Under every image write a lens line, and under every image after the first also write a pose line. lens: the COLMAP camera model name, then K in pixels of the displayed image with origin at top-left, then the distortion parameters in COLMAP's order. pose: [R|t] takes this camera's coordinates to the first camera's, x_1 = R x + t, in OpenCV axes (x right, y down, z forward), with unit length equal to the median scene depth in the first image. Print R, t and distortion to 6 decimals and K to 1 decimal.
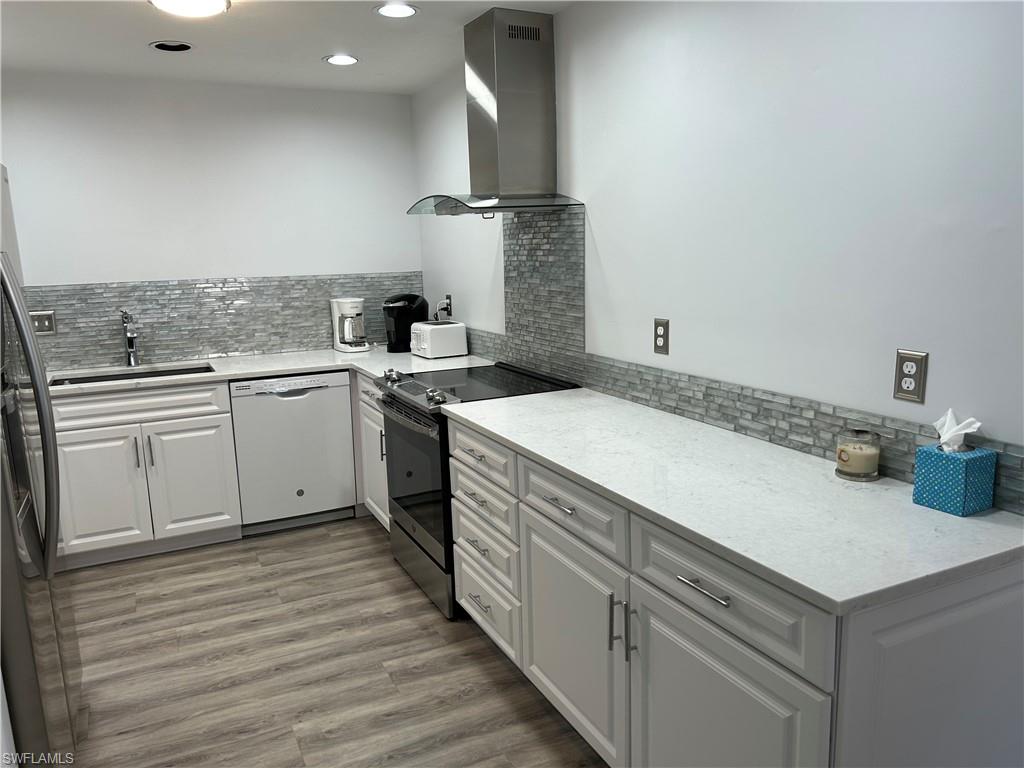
lens RADIAL K [[768.4, 0, 511.2], [0, 768.4, 385.3], [0, 0, 1]] dist [0.049586, -0.051668]
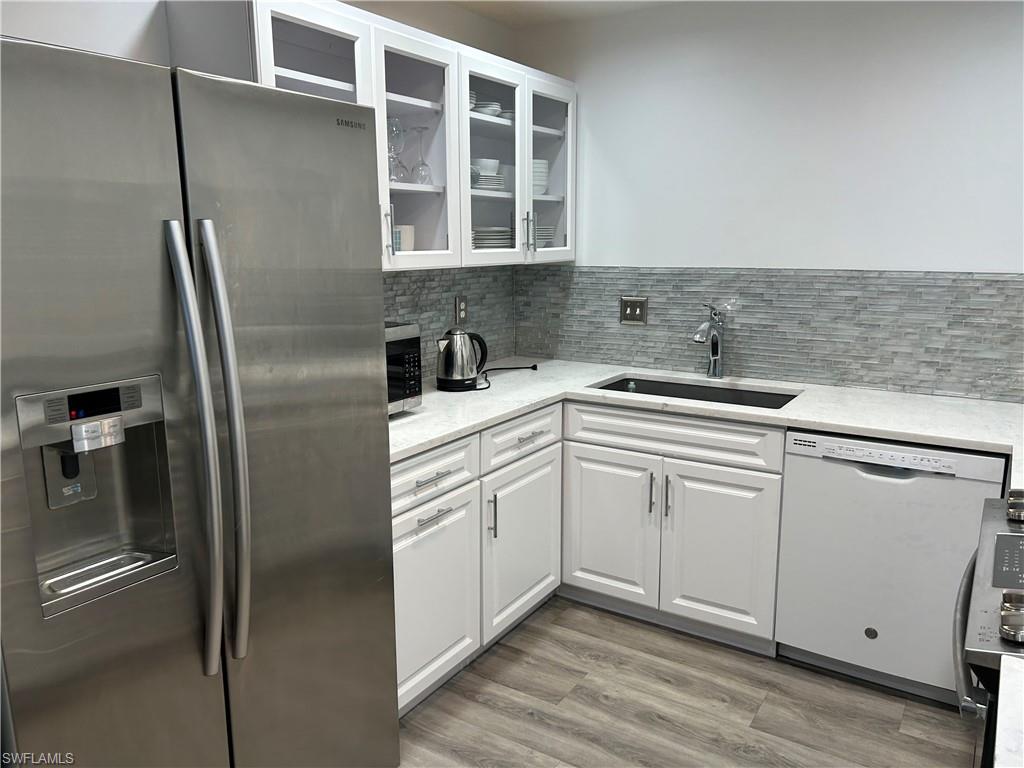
lens RADIAL K [[768.4, 0, 510.9], [0, 768.4, 385.4], [0, 0, 1]] dist [0.049586, -0.051668]
pose [[0.510495, 0.187646, -0.839157, 0.058128], [-0.165550, 0.979089, 0.118225, -0.079618], [0.843794, 0.078569, 0.530885, 0.453538]]
